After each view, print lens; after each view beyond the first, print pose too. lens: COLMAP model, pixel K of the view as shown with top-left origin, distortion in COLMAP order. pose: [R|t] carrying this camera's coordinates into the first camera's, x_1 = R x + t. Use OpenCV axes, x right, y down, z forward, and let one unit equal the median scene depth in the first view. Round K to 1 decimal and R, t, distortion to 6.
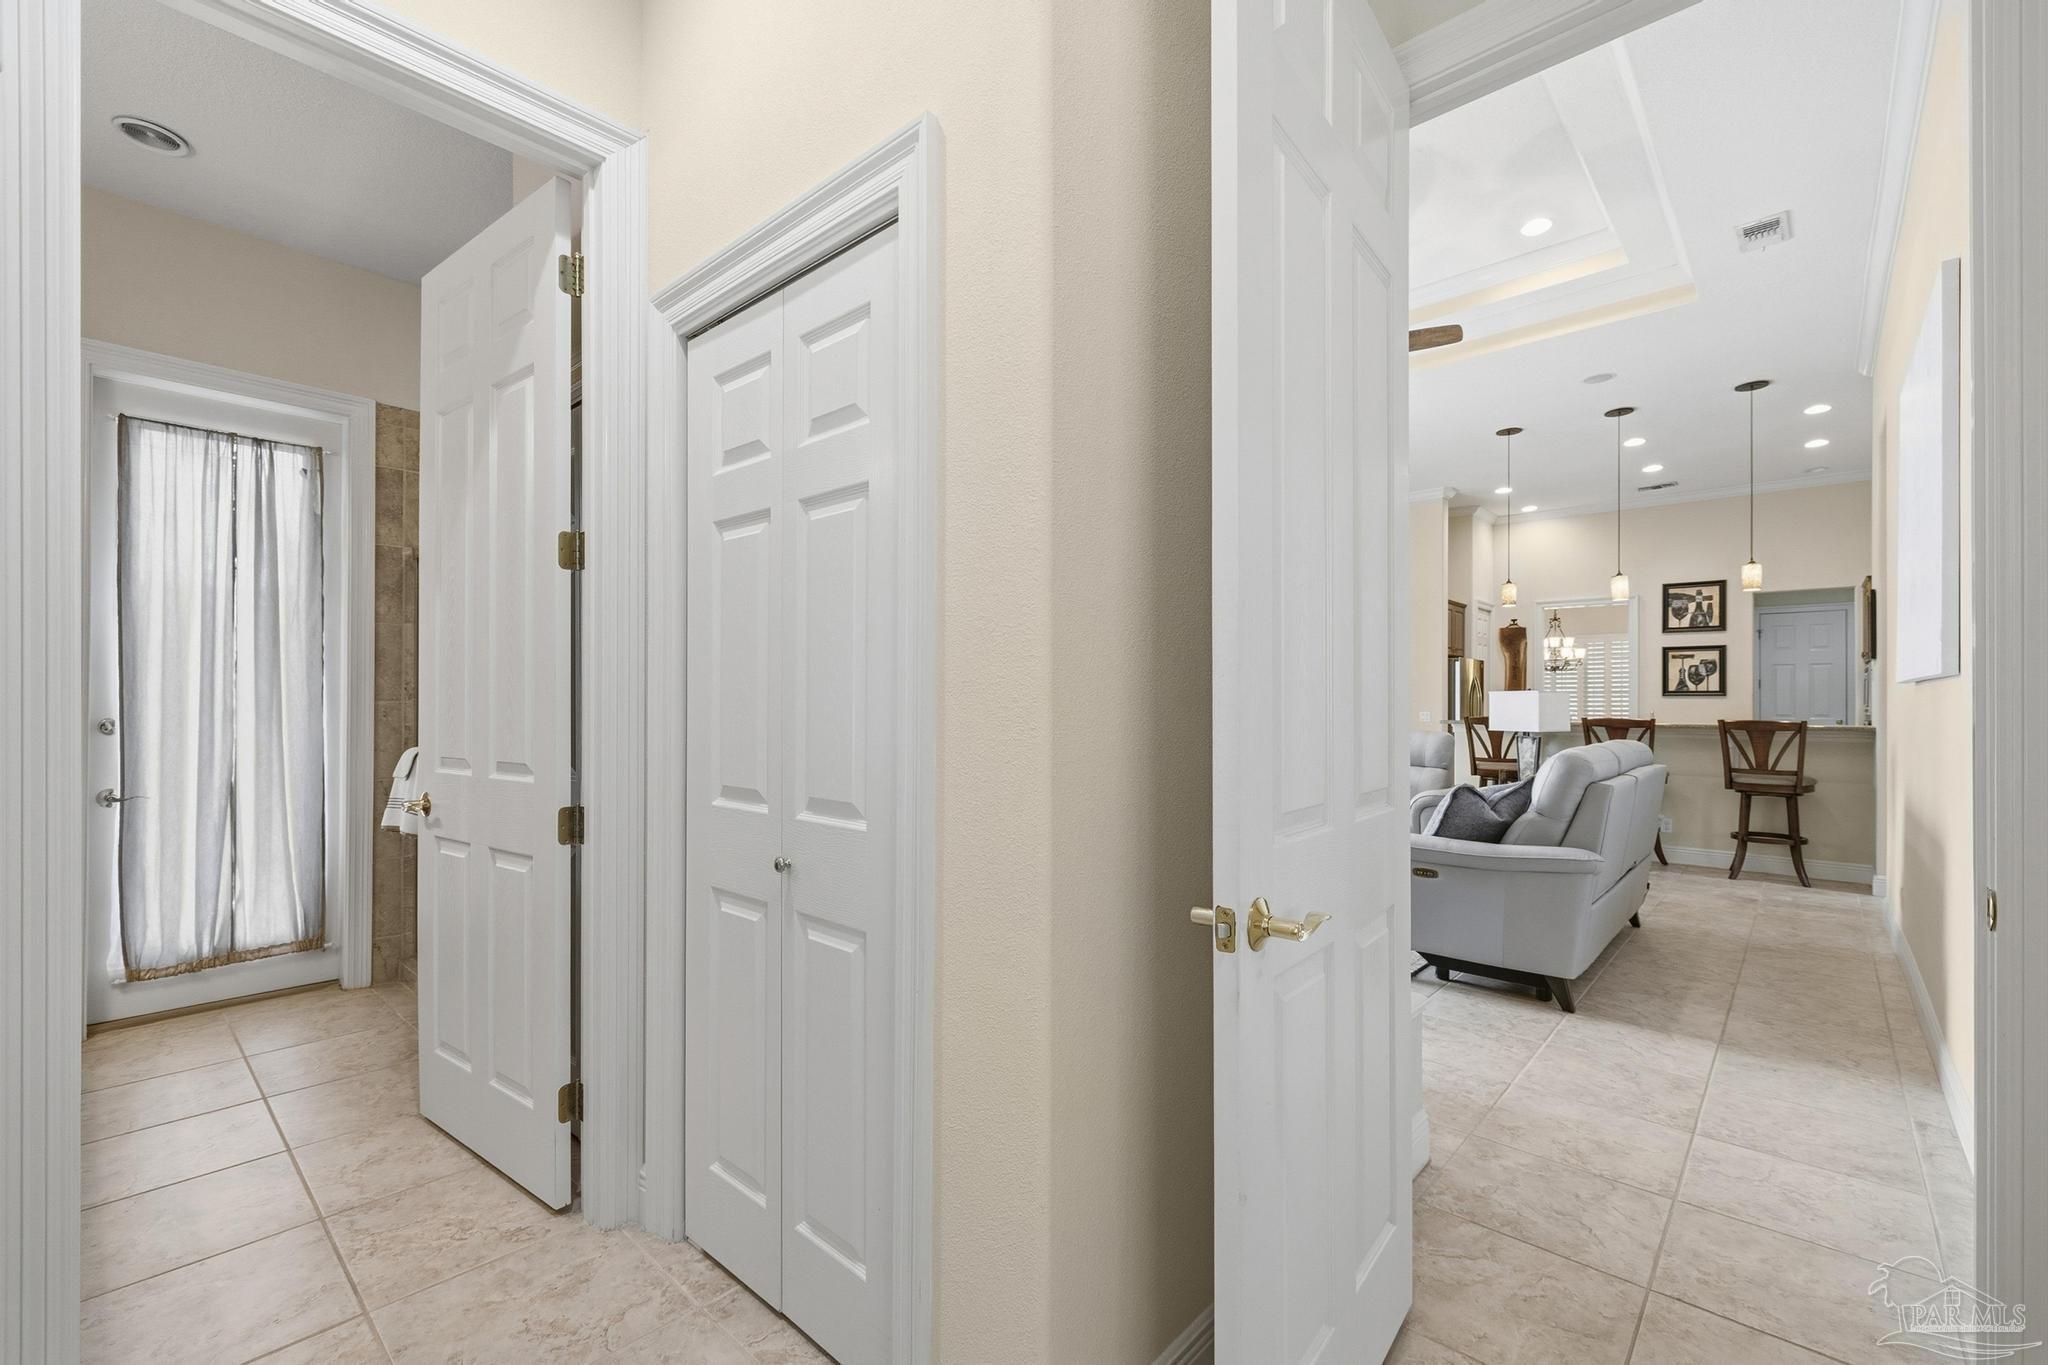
lens RADIAL K [[876.2, 0, 1006.7], [0, 876.2, 697.2], [0, 0, 1]] dist [-0.000930, 0.000725]
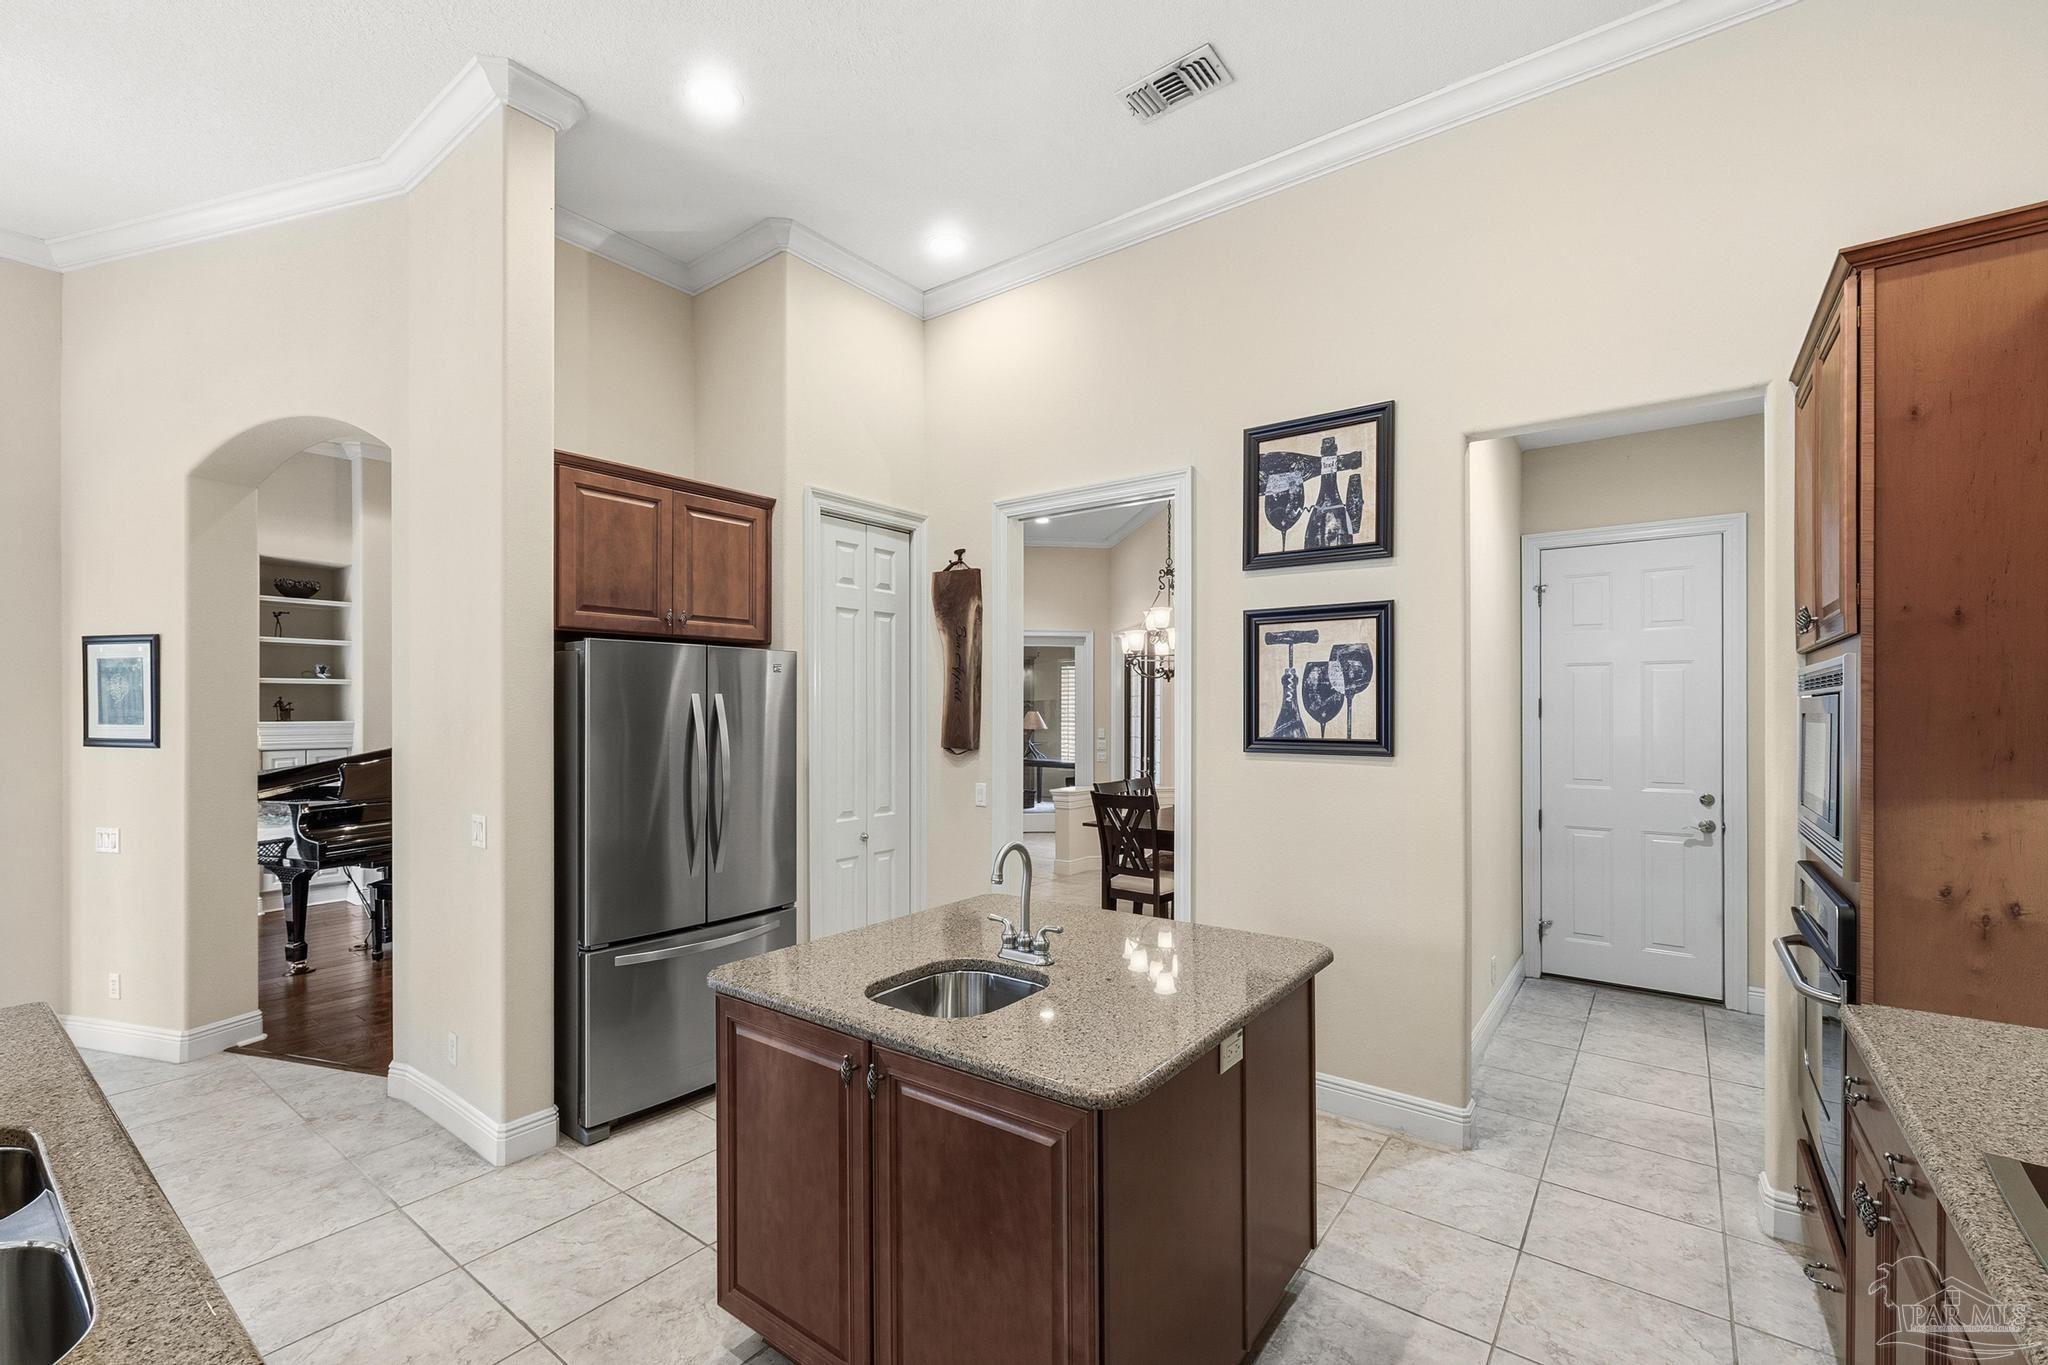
lens RADIAL K [[876.2, 0, 1014.2], [0, 876.2, 710.2], [0, 0, 1]] dist [-0.000930, 0.000725]
pose [[0.995026, -0.007446, 0.099335, 0.642324], [0.006393, 0.999920, 0.010910, -0.022860], [-0.099408, -0.010221, 0.994994, 0.682763]]
